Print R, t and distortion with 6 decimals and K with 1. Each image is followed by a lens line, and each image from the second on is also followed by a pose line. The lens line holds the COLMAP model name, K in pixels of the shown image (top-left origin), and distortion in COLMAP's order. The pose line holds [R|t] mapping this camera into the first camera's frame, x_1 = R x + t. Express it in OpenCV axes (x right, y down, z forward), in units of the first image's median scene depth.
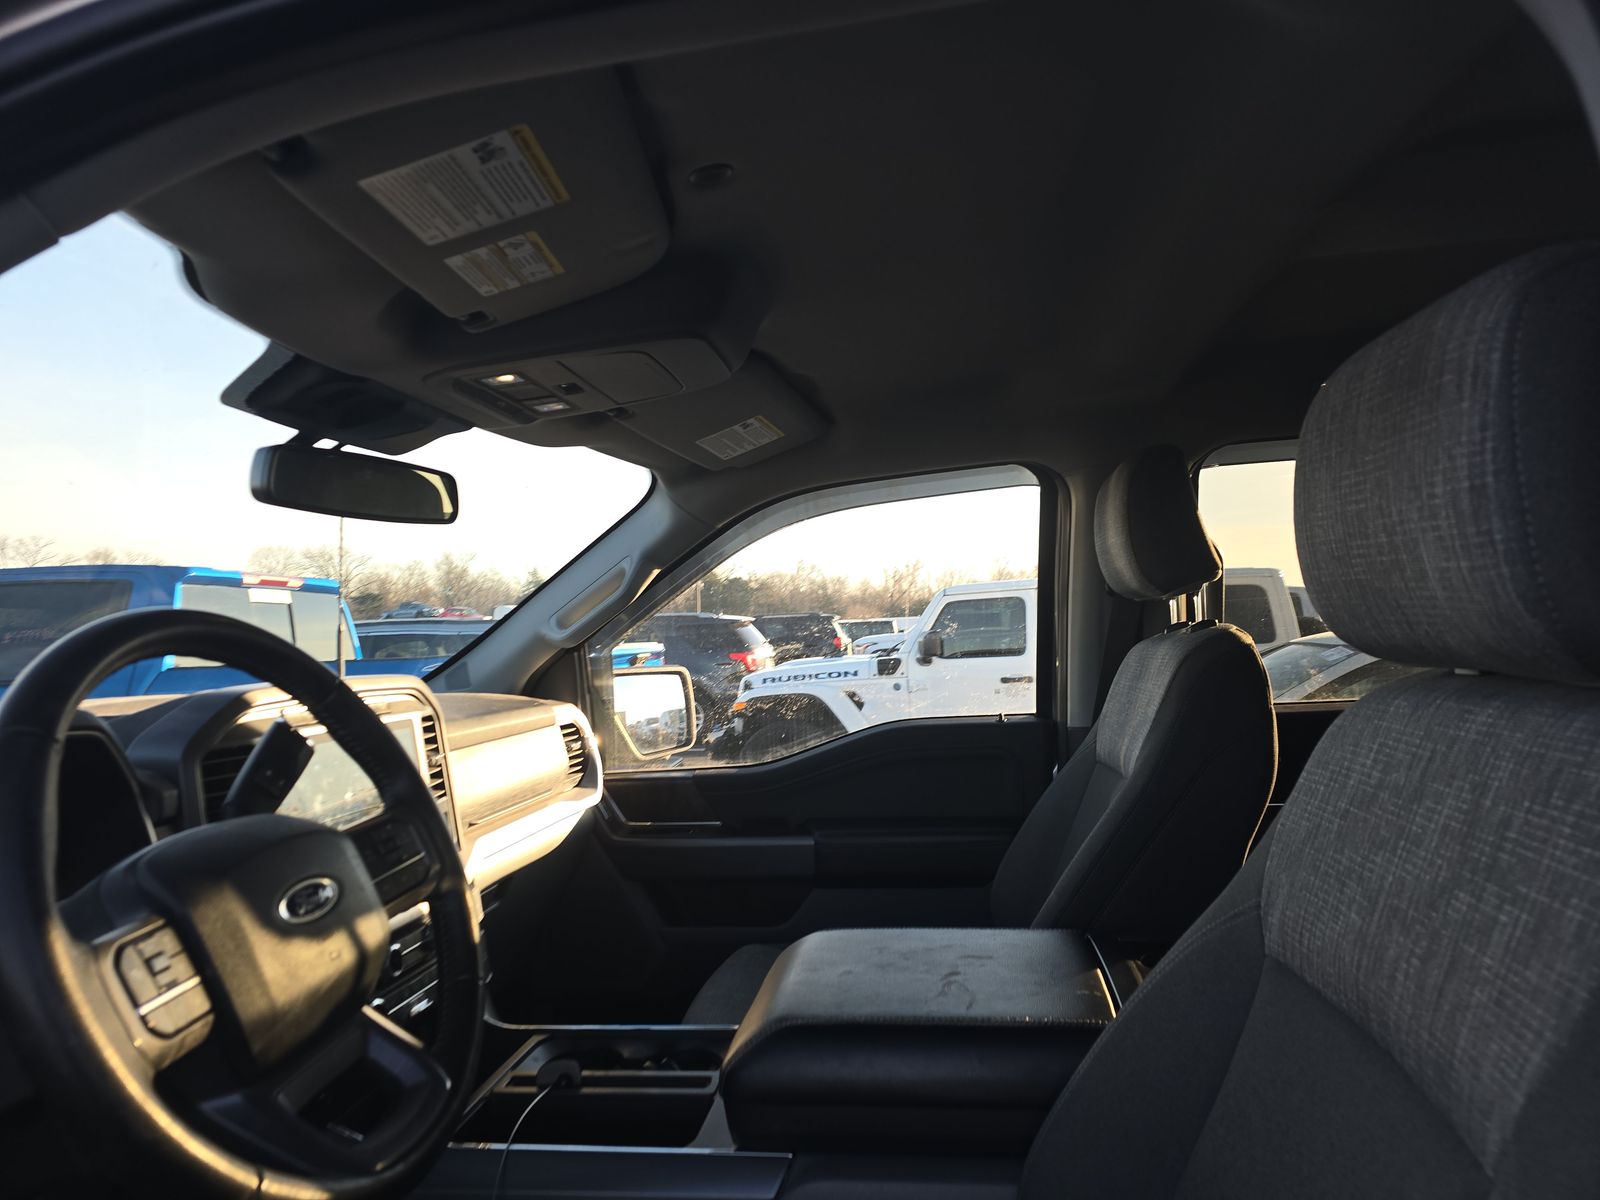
lens RADIAL K [[1059.3, 0, 779.7], [0, 1059.3, 616.7], [0, 0, 1]] dist [0.063661, -0.063594]
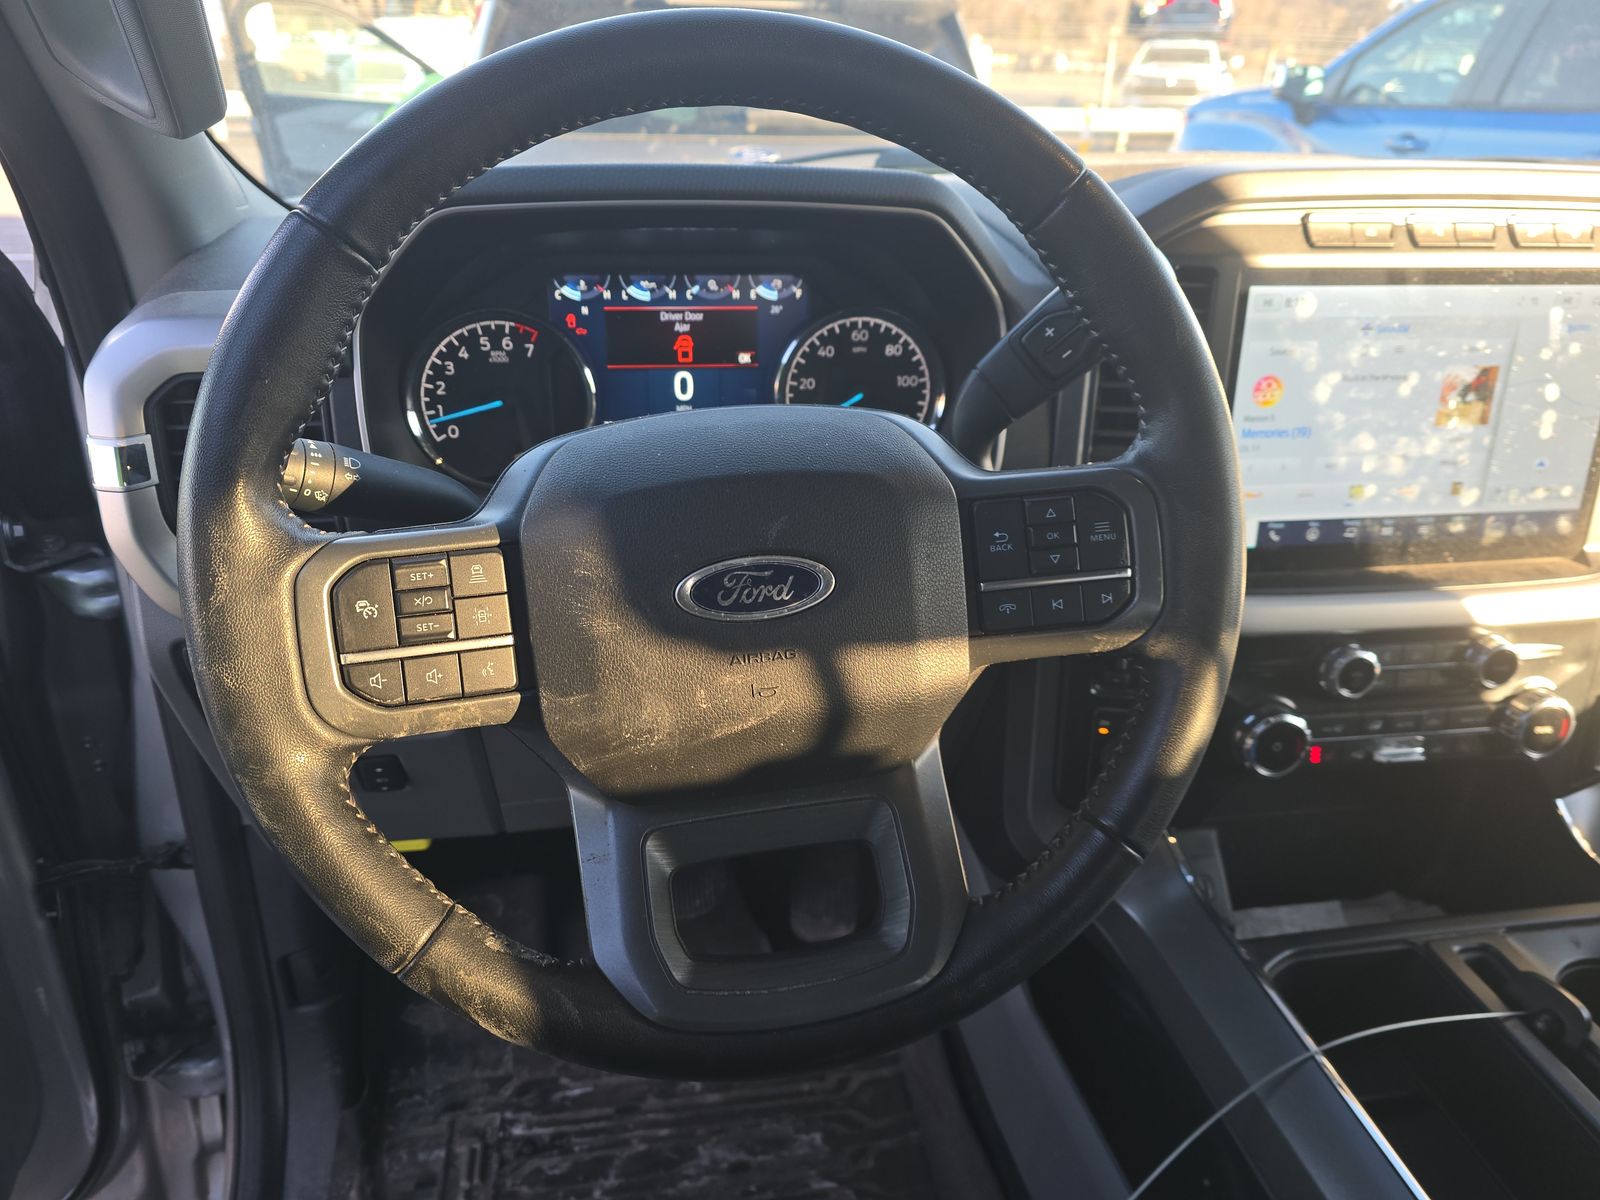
lens RADIAL K [[1075.8, 0, 802.1], [0, 1075.8, 610.0], [0, 0, 1]] dist [0.043933, -0.034206]
pose [[0.317100, 0.467044, -0.825420, 0.034624], [-0.020777, 0.873548, 0.486294, -0.006033], [0.948165, -0.137054, 0.286706, 0.526917]]
